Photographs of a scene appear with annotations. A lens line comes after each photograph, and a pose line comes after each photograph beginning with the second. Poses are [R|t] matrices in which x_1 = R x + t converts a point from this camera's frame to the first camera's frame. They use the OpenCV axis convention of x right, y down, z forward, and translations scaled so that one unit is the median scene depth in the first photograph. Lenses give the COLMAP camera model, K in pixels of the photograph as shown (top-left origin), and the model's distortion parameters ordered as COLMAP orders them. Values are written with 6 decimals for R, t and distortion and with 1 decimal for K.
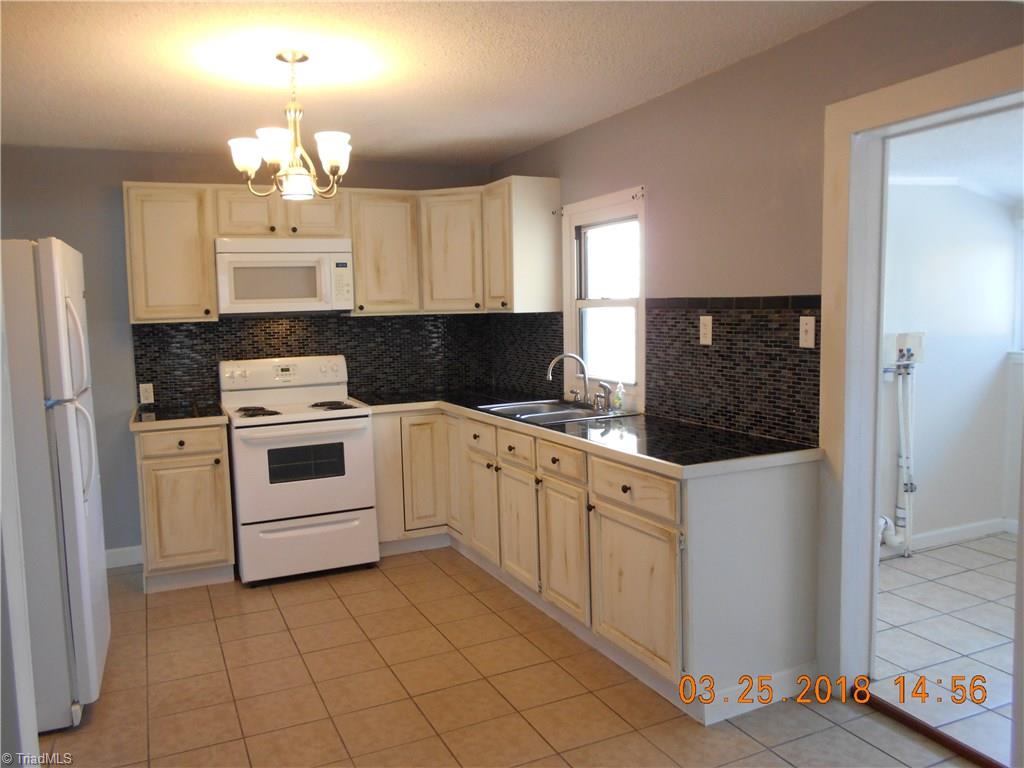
lens RADIAL K [[792.0, 0, 512.0], [0, 792.0, 384.0], [0, 0, 1]] dist [-0.058393, 0.054355]
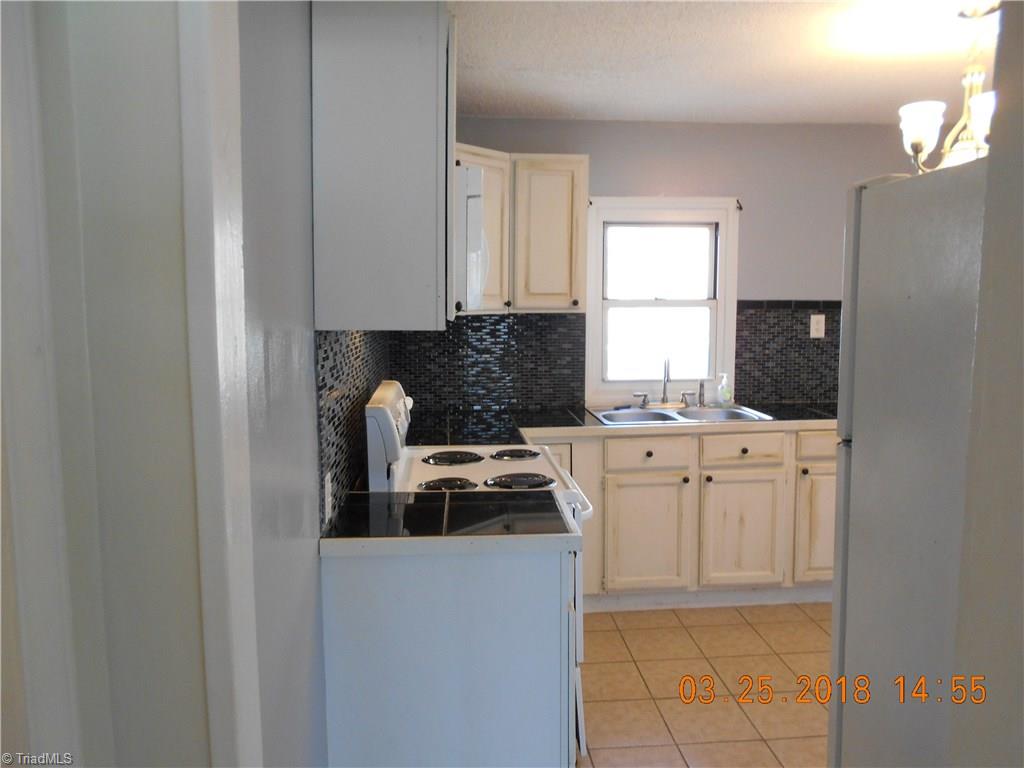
lens RADIAL K [[792.0, 0, 512.0], [0, 792.0, 384.0], [0, 0, 1]] dist [-0.058393, 0.054355]
pose [[0.351075, -0.076228, 0.933239, -0.900654], [0.089147, 0.994874, 0.047726, -0.065113], [-0.932094, 0.066440, 0.356071, 0.824469]]
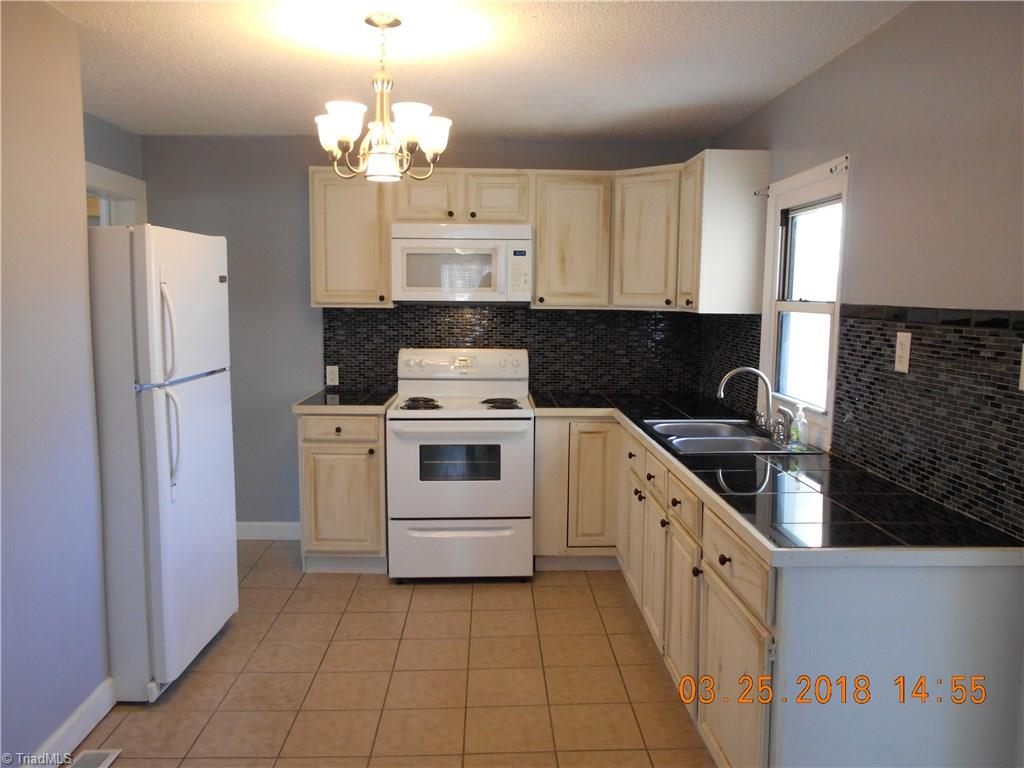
lens RADIAL K [[789.3, 0, 512.0], [0, 789.3, 384.0], [0, 0, 1]] dist [-0.001528, 0.002941]
pose [[0.918575, 0.078096, -0.387455, 0.162084], [-0.070615, 0.996940, 0.033532, -0.030919], [0.388888, -0.003442, 0.921279, 0.157053]]
